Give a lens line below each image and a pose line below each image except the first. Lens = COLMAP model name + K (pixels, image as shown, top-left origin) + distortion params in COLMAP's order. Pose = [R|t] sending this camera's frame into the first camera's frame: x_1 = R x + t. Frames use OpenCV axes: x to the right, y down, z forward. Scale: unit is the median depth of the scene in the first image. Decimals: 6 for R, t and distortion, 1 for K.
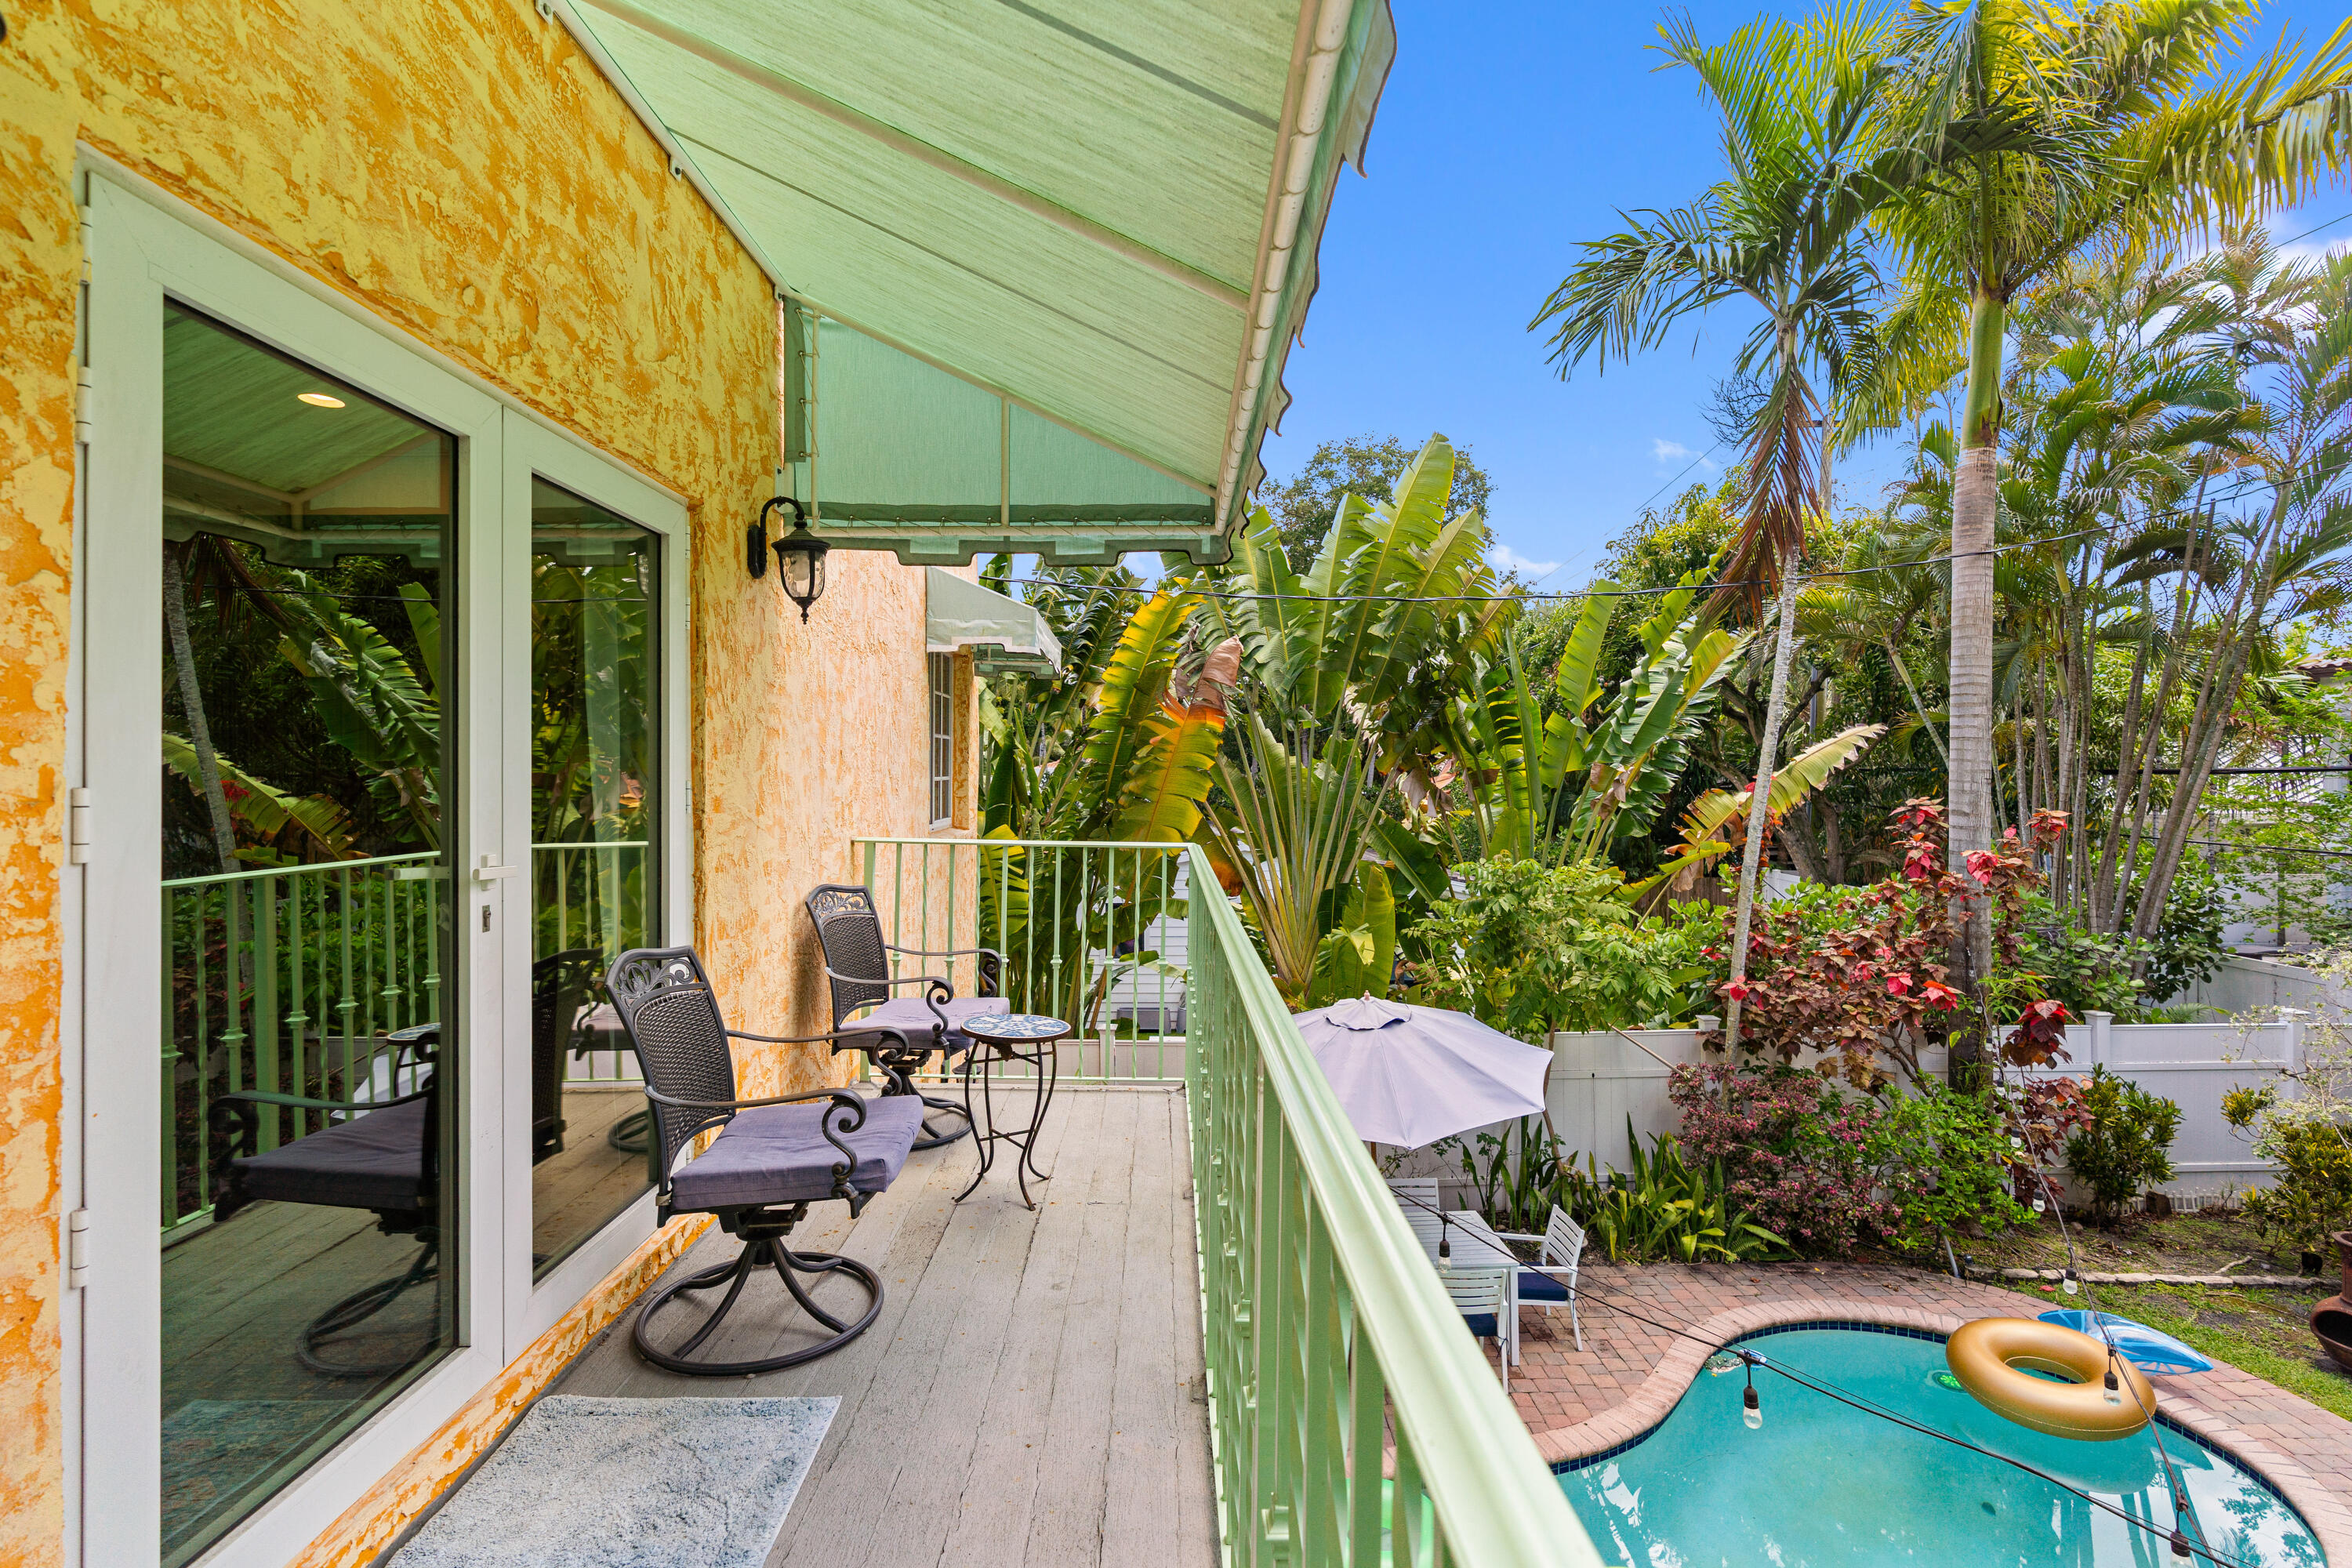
lens RADIAL K [[1079.8, 0, 1176.0], [0, 1079.8, 784.0], [0, 0, 1]] dist [-0.002302, 0.000422]
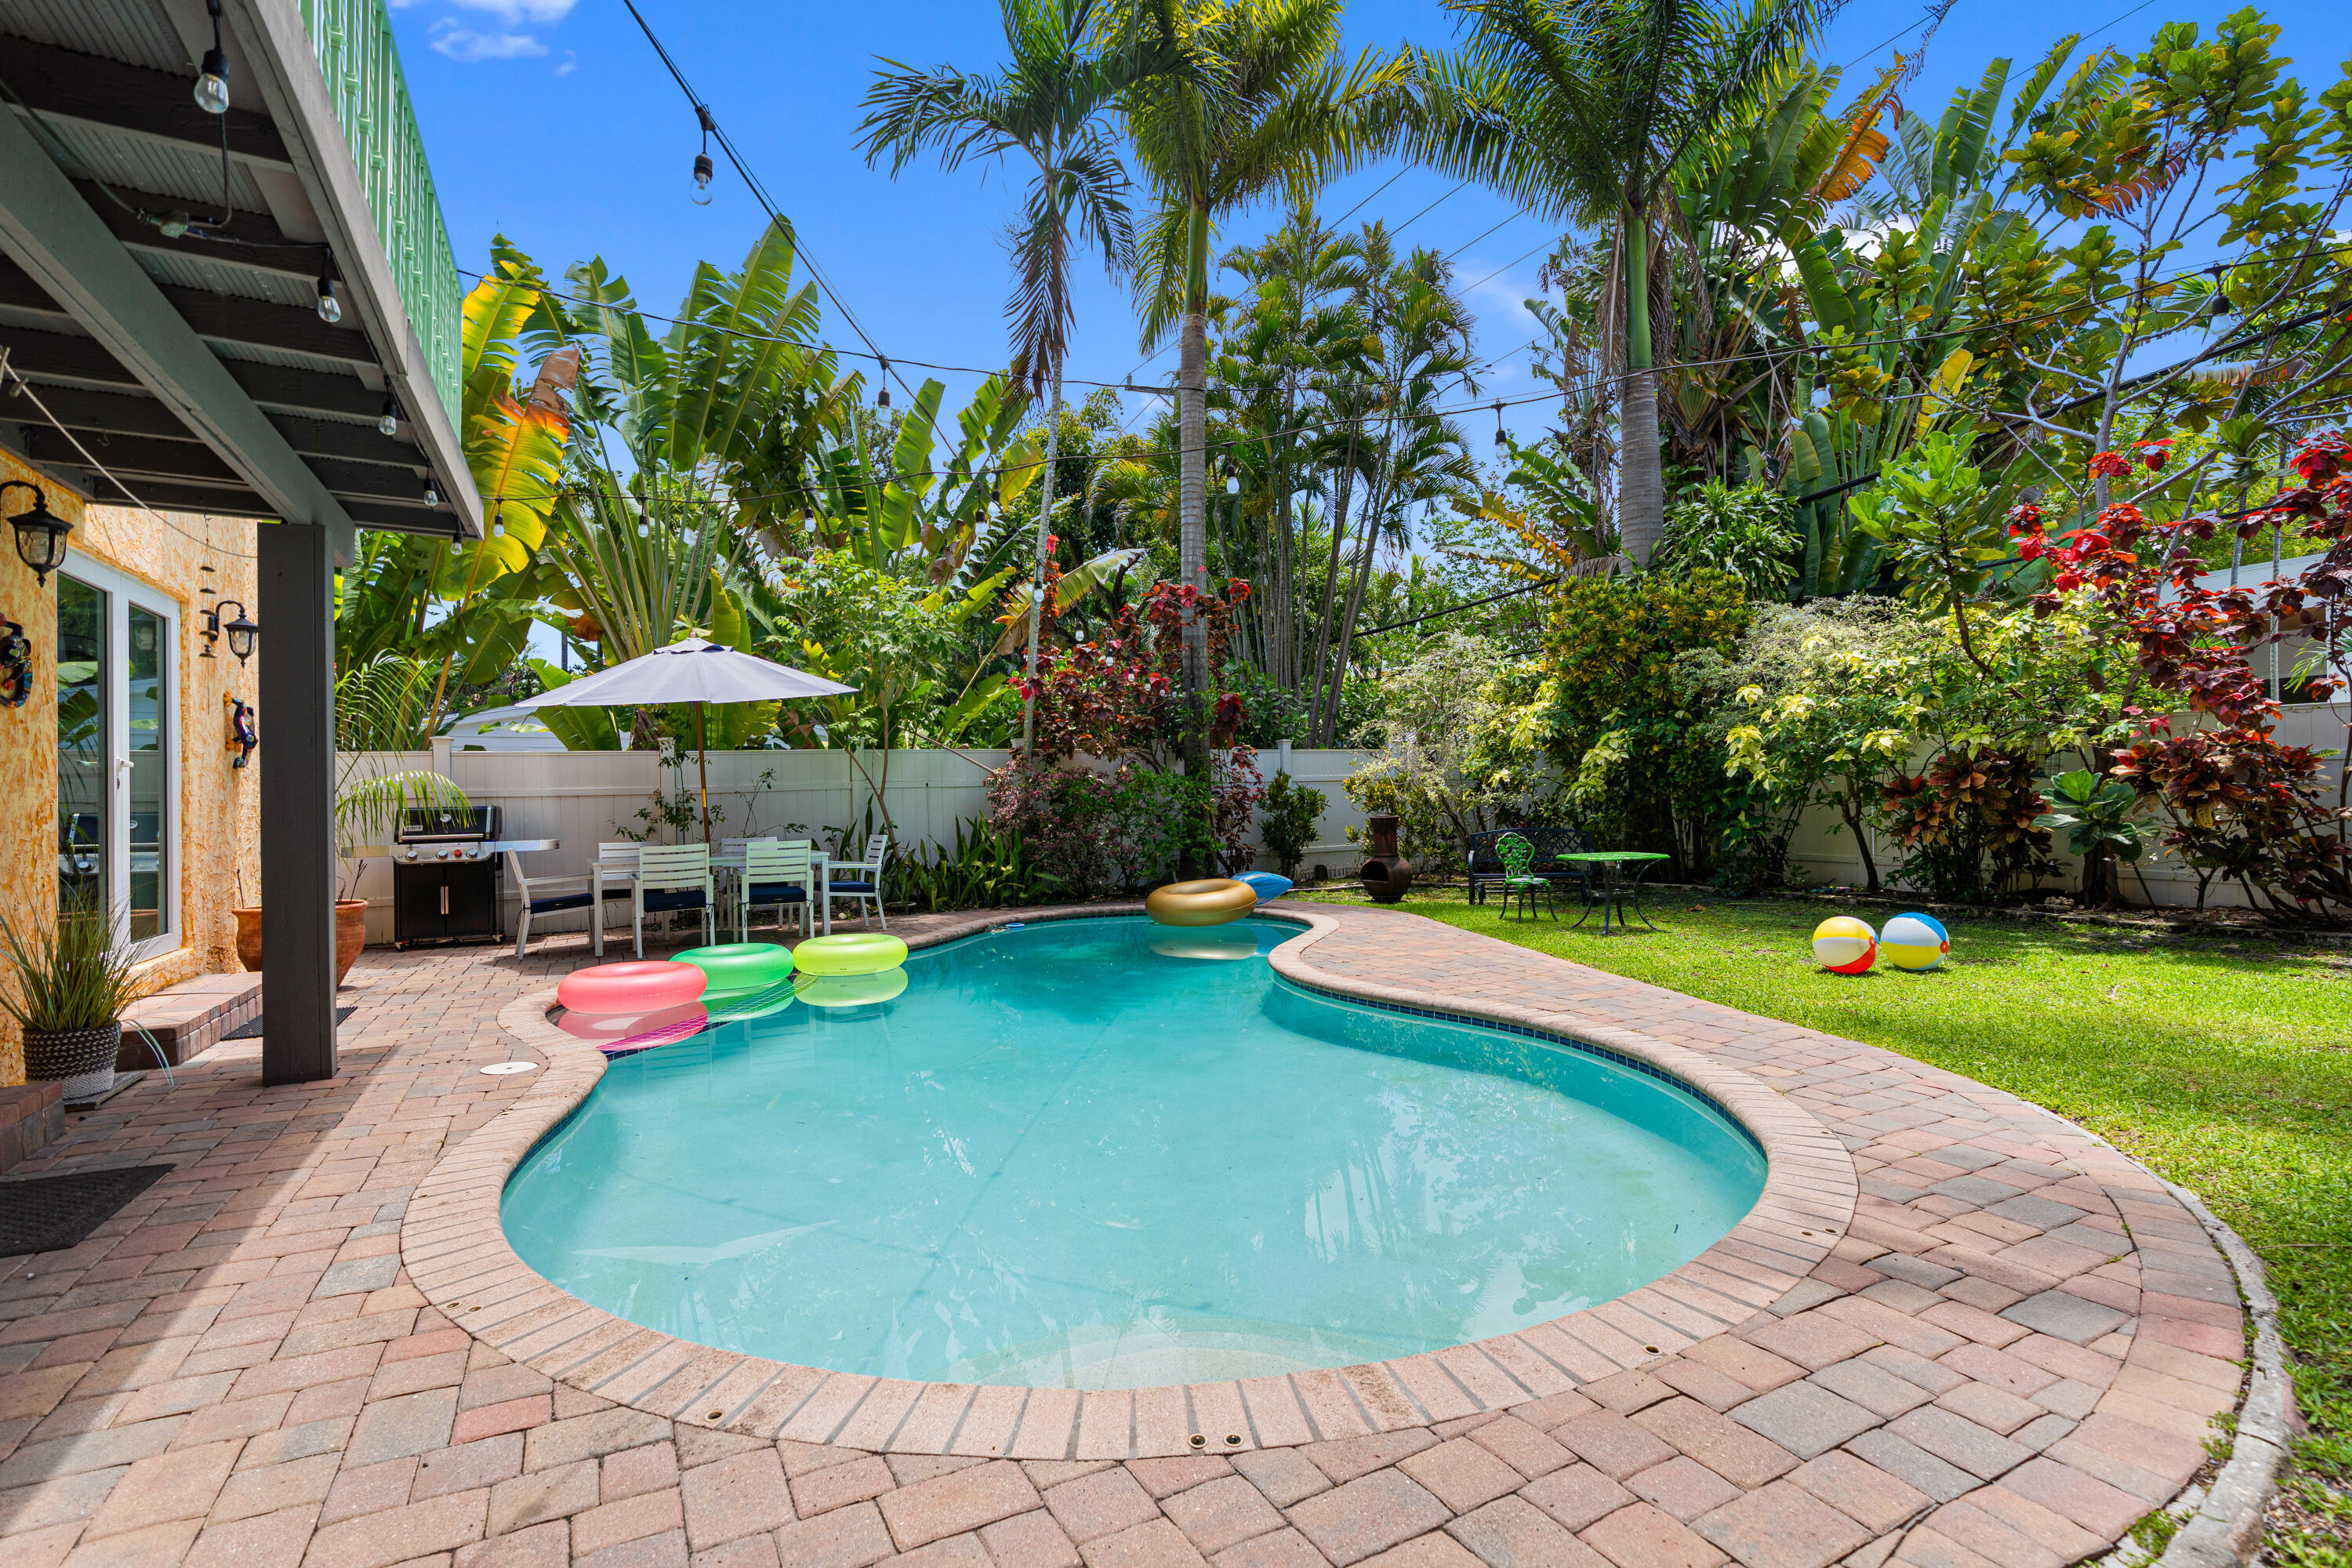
lens RADIAL K [[1100.9, 0, 1176.0], [0, 1100.9, 784.0], [0, 0, 1]] dist [-0.016084, 0.000002]
pose [[0.887768, -0.006630, 0.460244, 0.076291], [0.013342, 0.999847, -0.011333, 0.295580], [-0.460098, 0.016202, 0.887720, -0.214551]]
